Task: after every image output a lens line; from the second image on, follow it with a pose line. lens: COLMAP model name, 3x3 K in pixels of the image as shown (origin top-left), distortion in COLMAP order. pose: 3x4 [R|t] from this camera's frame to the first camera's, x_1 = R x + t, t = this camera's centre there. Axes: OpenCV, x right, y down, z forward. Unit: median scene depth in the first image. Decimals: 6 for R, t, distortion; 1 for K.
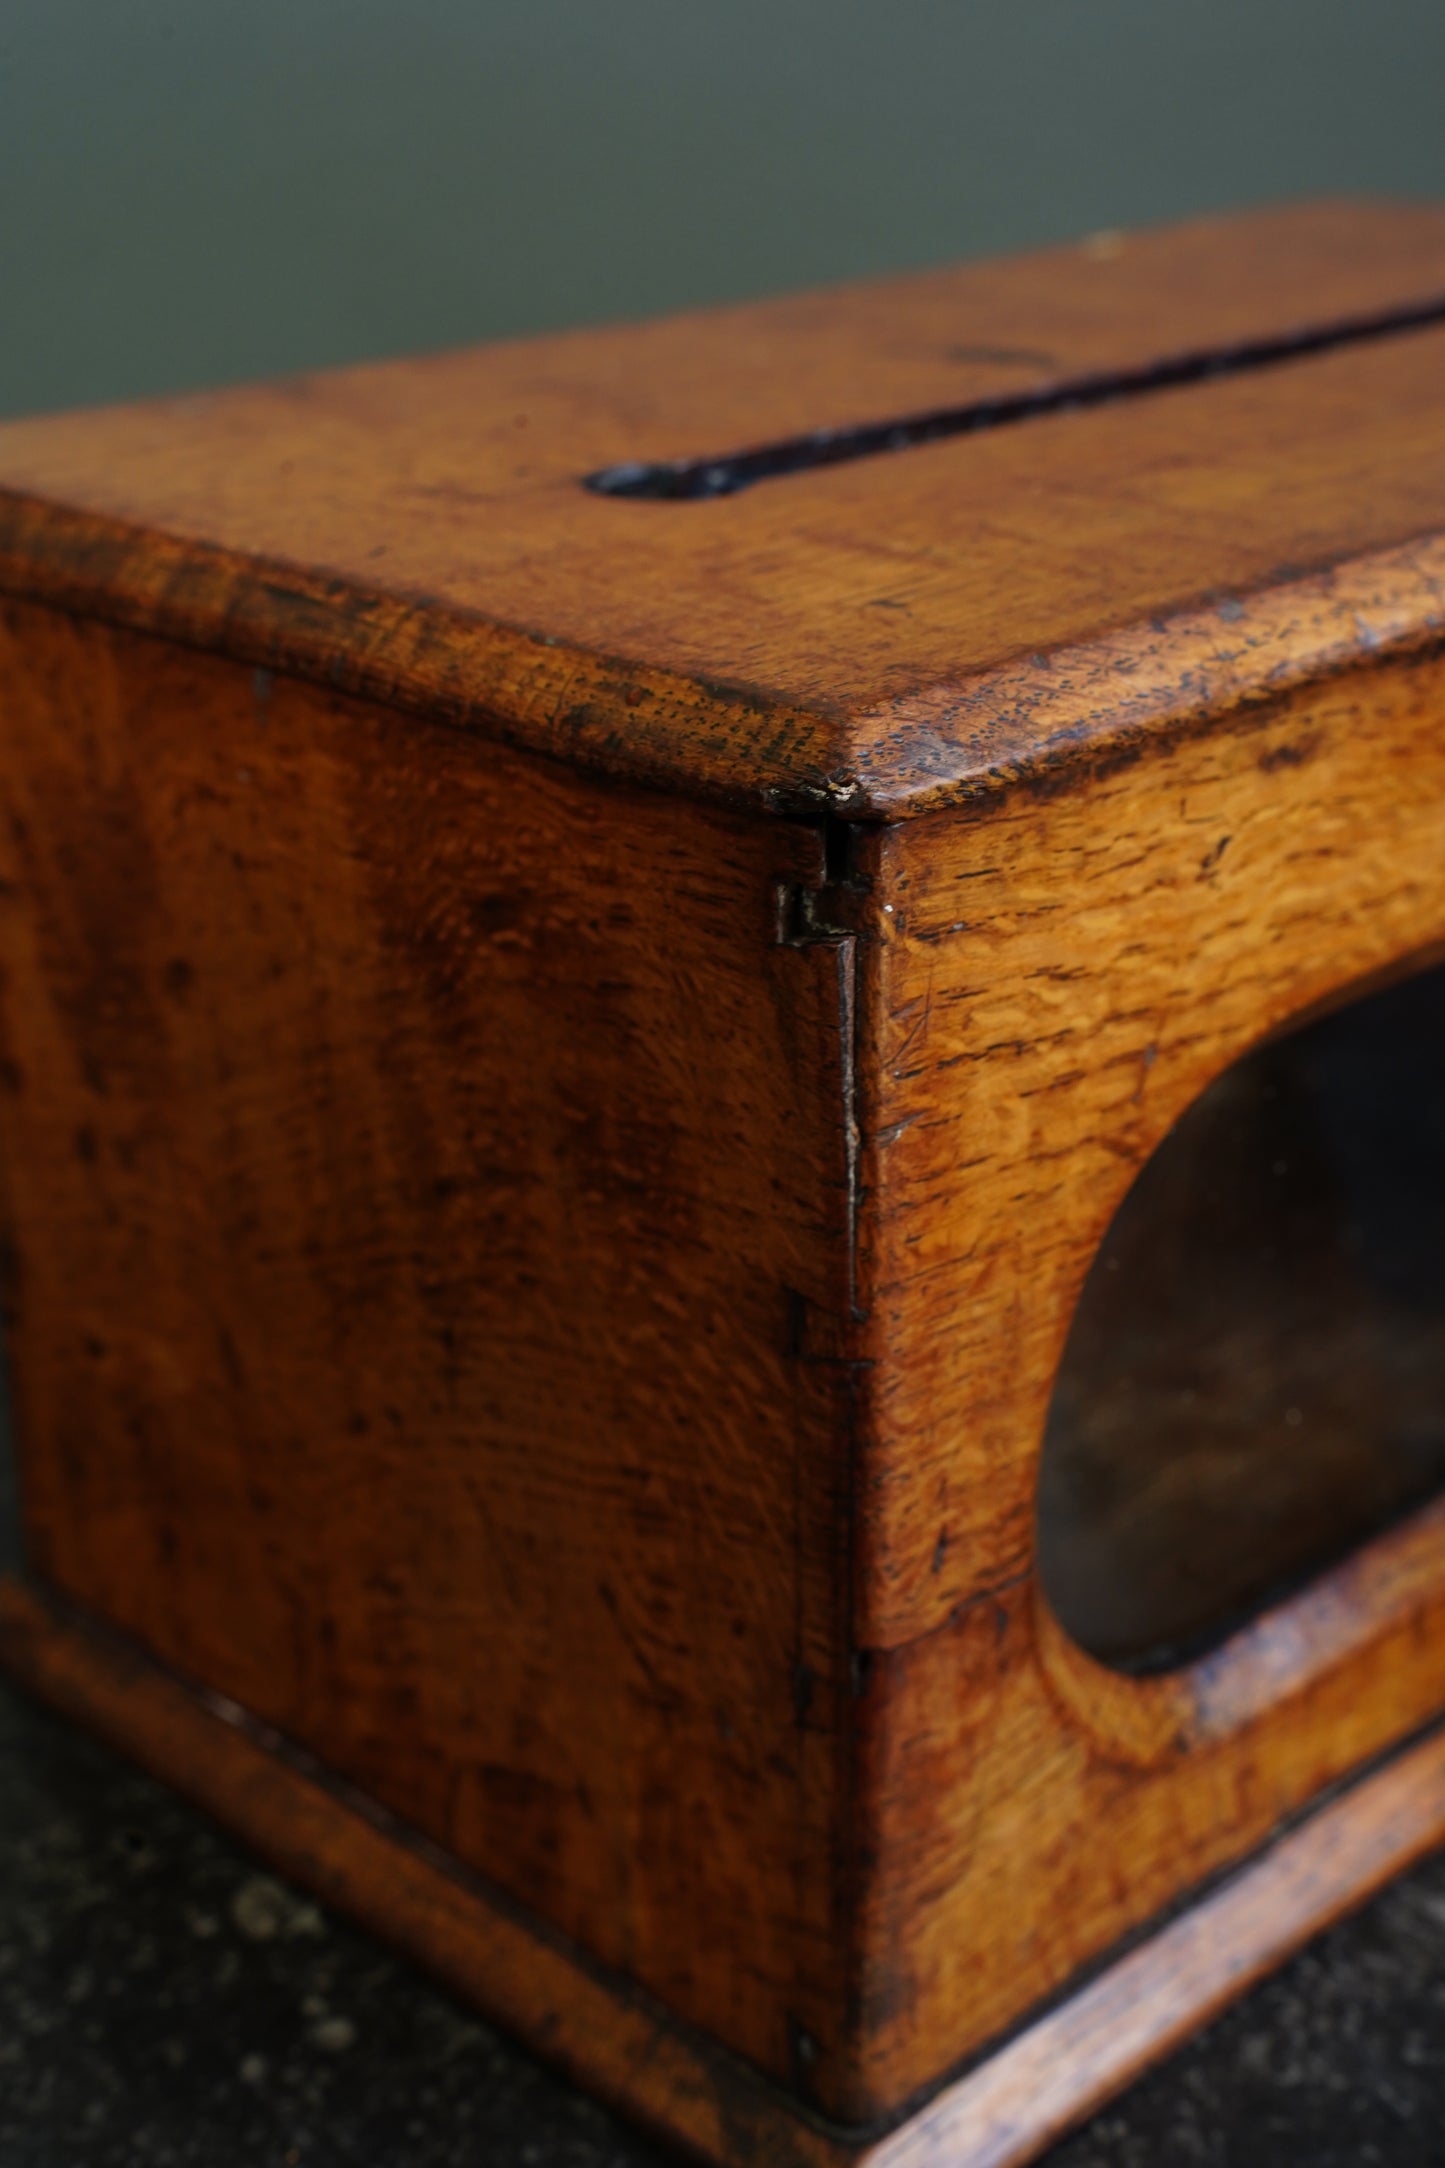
lens RADIAL K [[3122.7, 0, 723.8], [0, 3122.7, 1083.3], [0, 0, 1]] dist [0.211260, 0.000000]
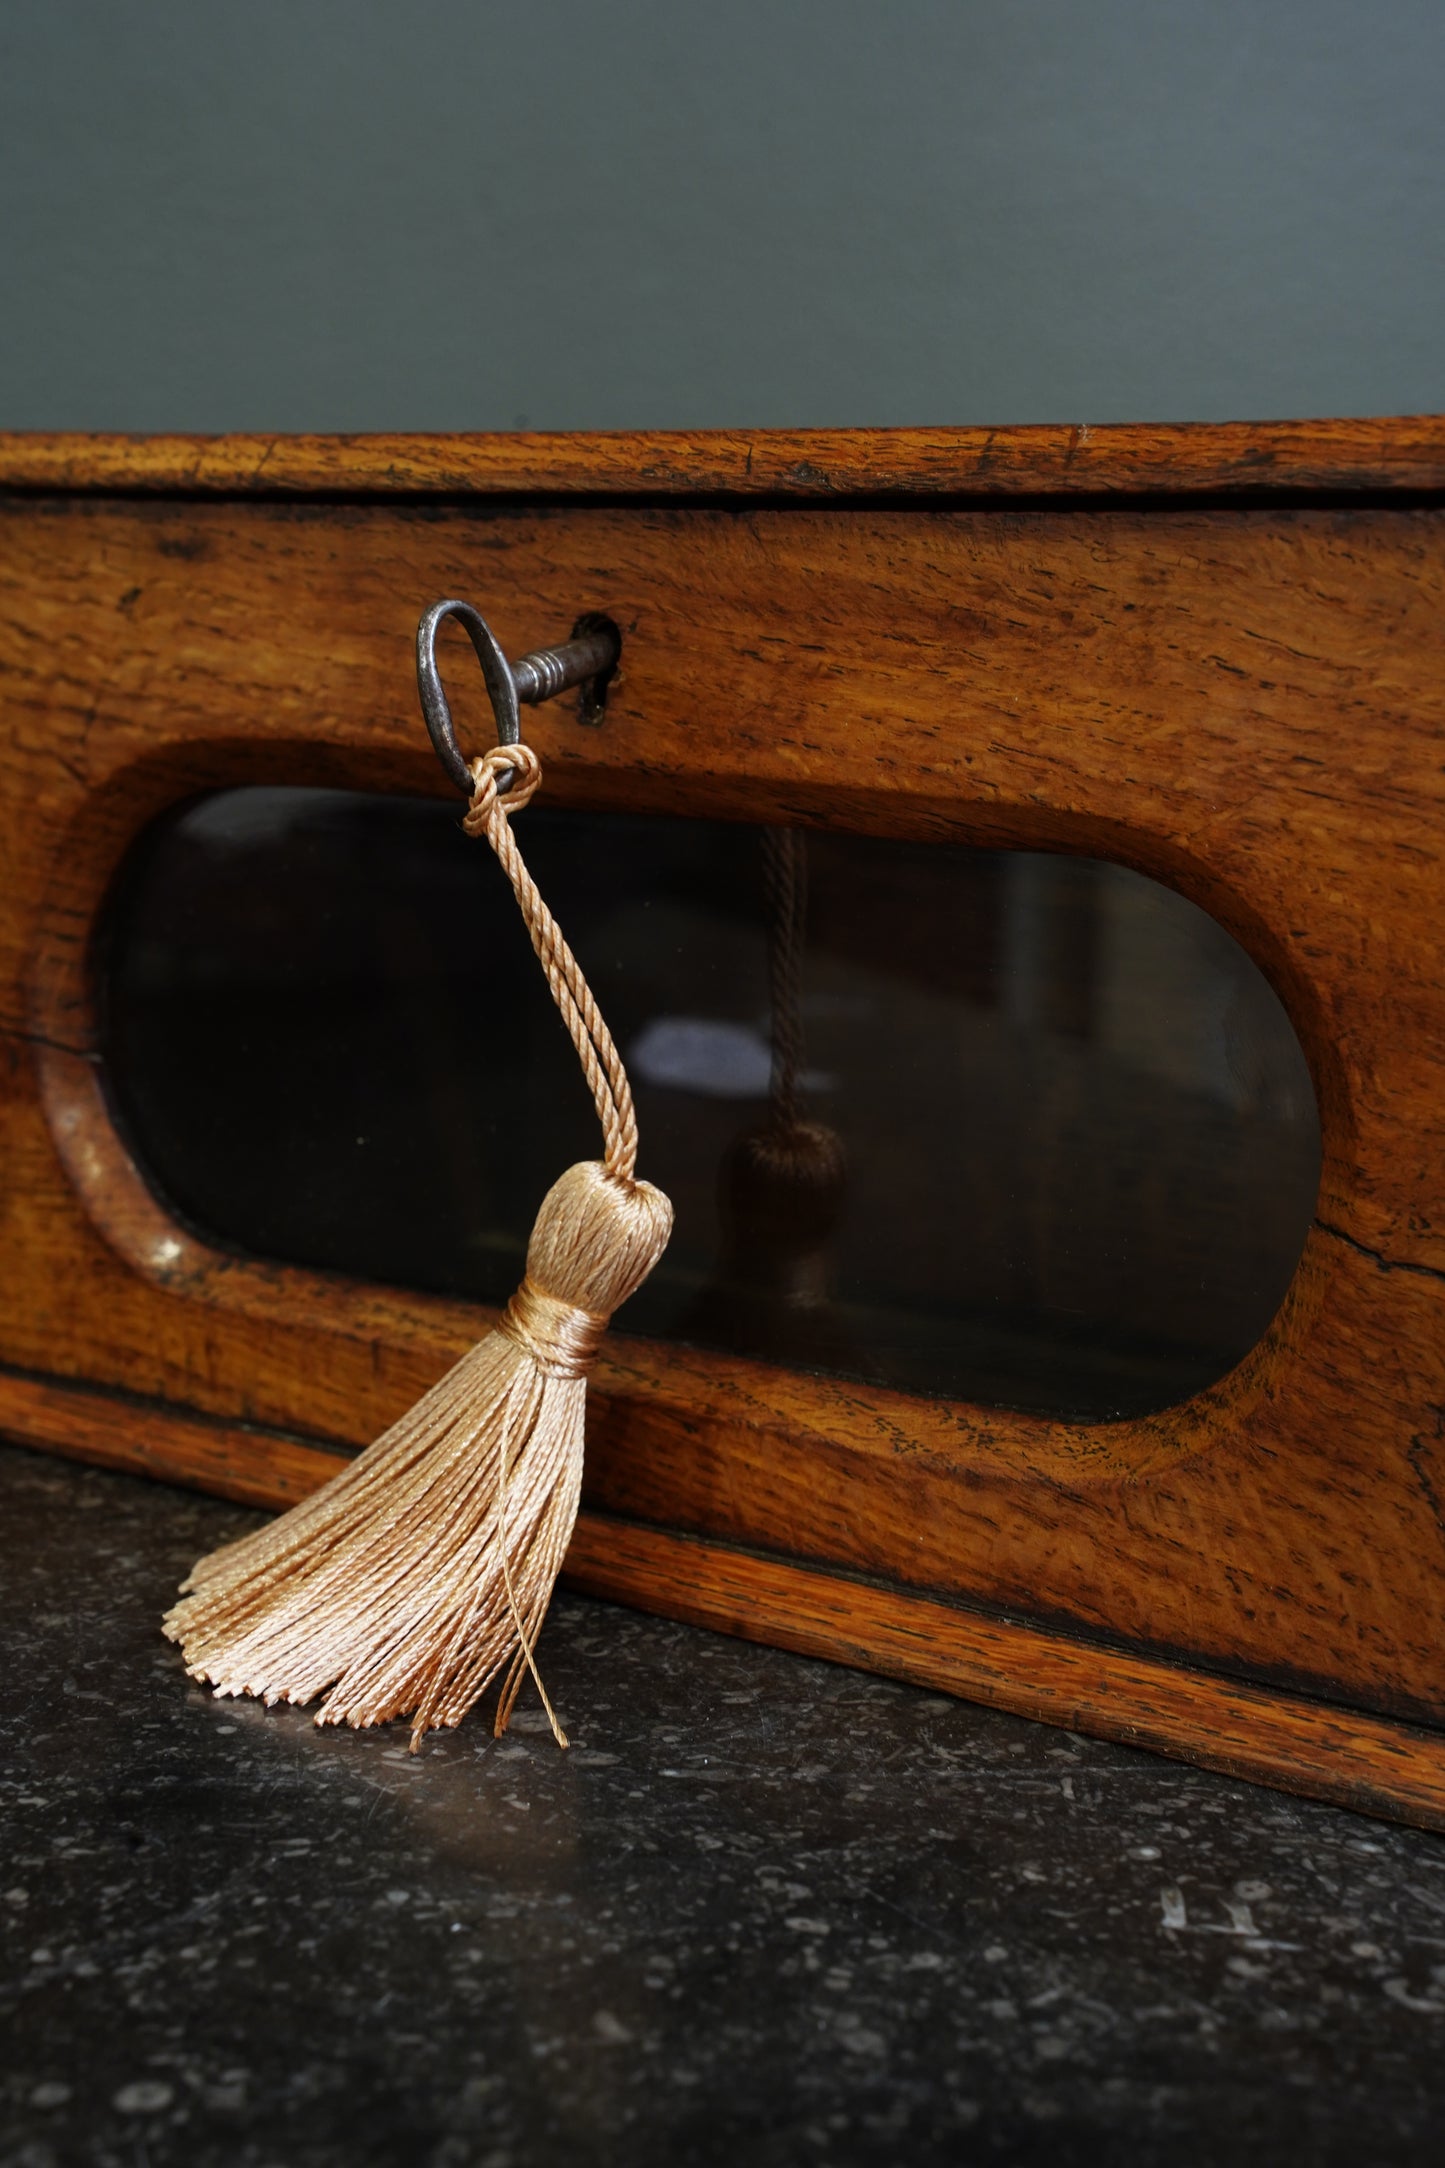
lens RADIAL K [[3122.7, 0, 710.2], [0, 3122.7, 1089.3], [0, 0, 1]] dist [0.211260, 0.000000]
pose [[0.144441, 0.162088, -0.976148, 1.710682], [-0.413020, 0.906326, 0.089379, -0.106457], [0.899195, 0.390258, 0.197856, 1.001317]]
